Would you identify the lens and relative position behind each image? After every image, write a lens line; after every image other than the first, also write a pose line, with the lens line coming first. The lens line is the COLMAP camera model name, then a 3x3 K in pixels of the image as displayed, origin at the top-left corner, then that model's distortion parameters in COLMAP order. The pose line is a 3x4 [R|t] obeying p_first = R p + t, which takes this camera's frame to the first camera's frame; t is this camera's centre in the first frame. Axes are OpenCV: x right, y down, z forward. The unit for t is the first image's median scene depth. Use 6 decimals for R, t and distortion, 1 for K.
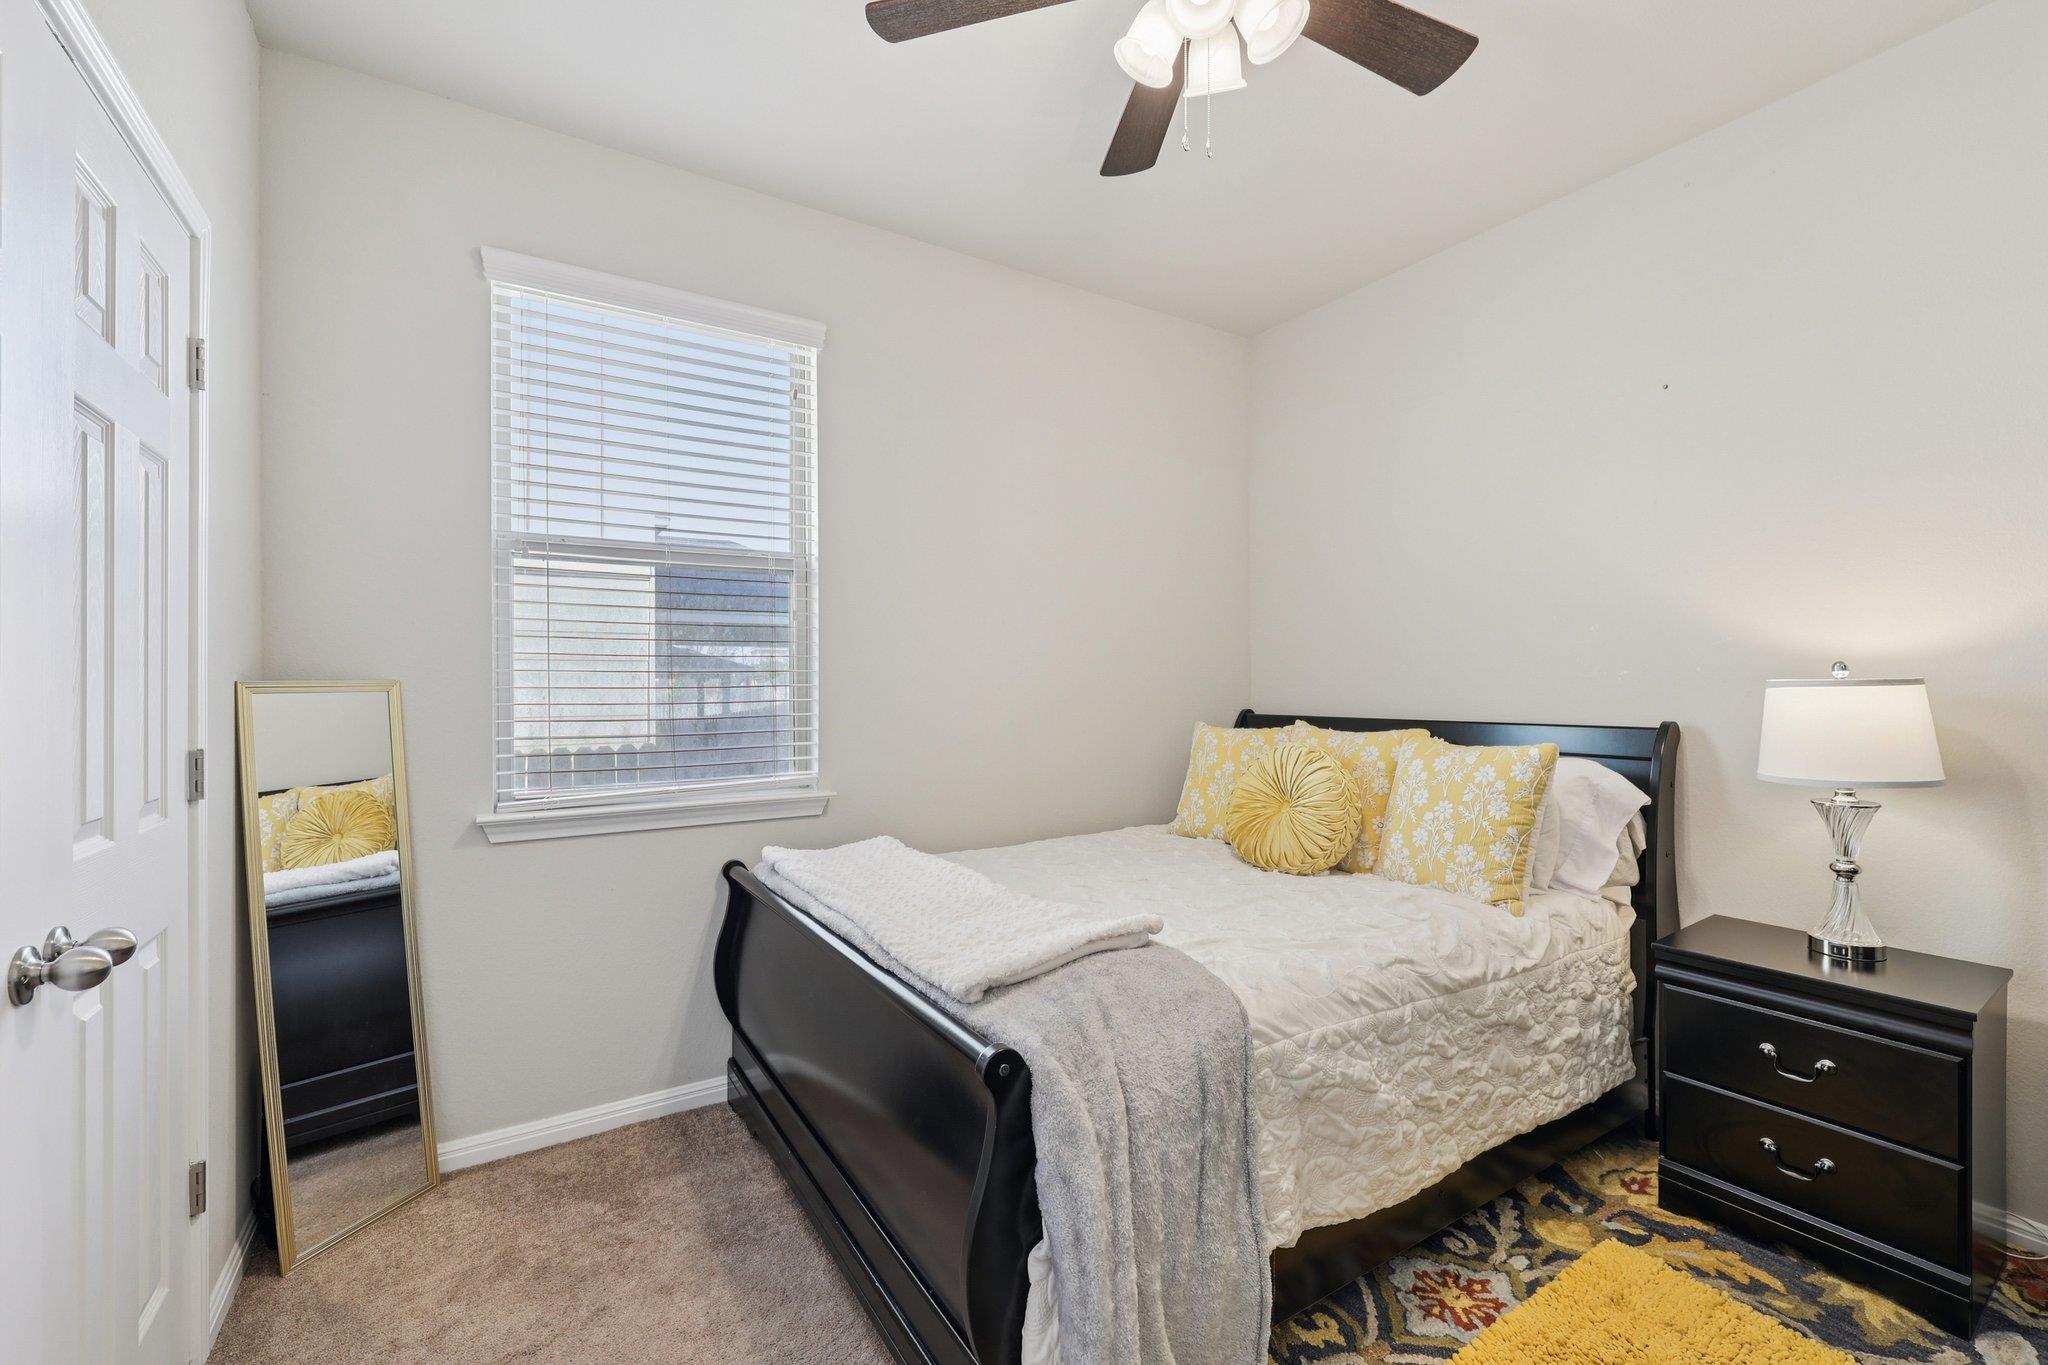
lens RADIAL K [[865.7, 0, 1024.0], [0, 865.7, 682.5], [0, 0, 1]] dist [0.000640, 0.000257]
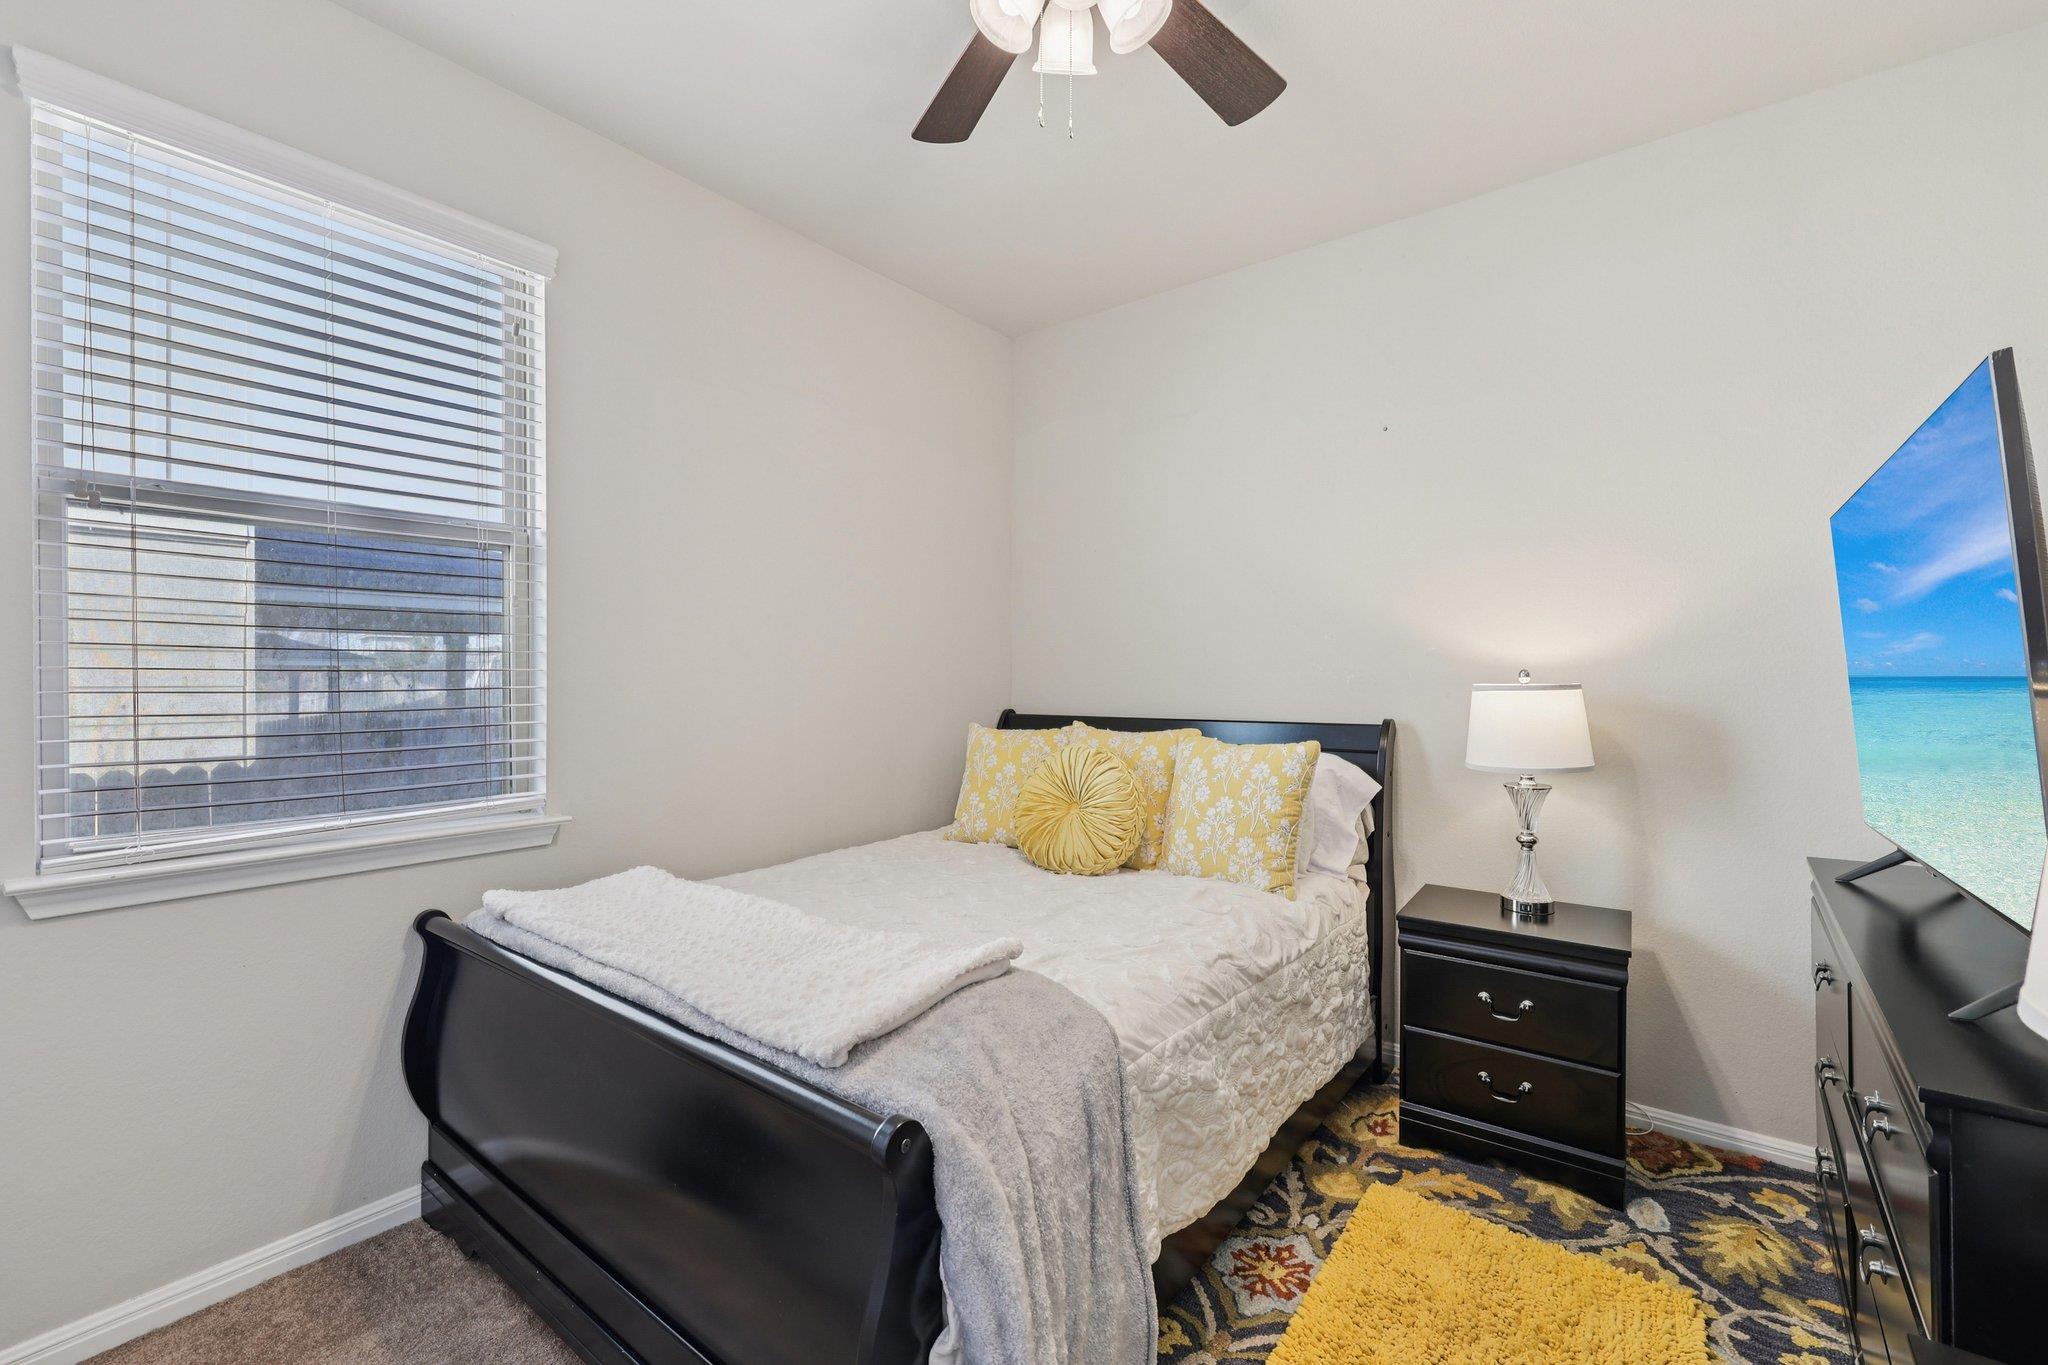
lens RADIAL K [[866.9, 0, 1026.6], [0, 866.9, 680.0], [0, 0, 1]] dist [-0.000655, 0.000562]
pose [[0.938874, 0.002452, 0.344253, -0.129866], [-0.003459, 0.999991, 0.002313, -0.009934], [-0.344244, -0.003363, 0.938874, 0.097526]]
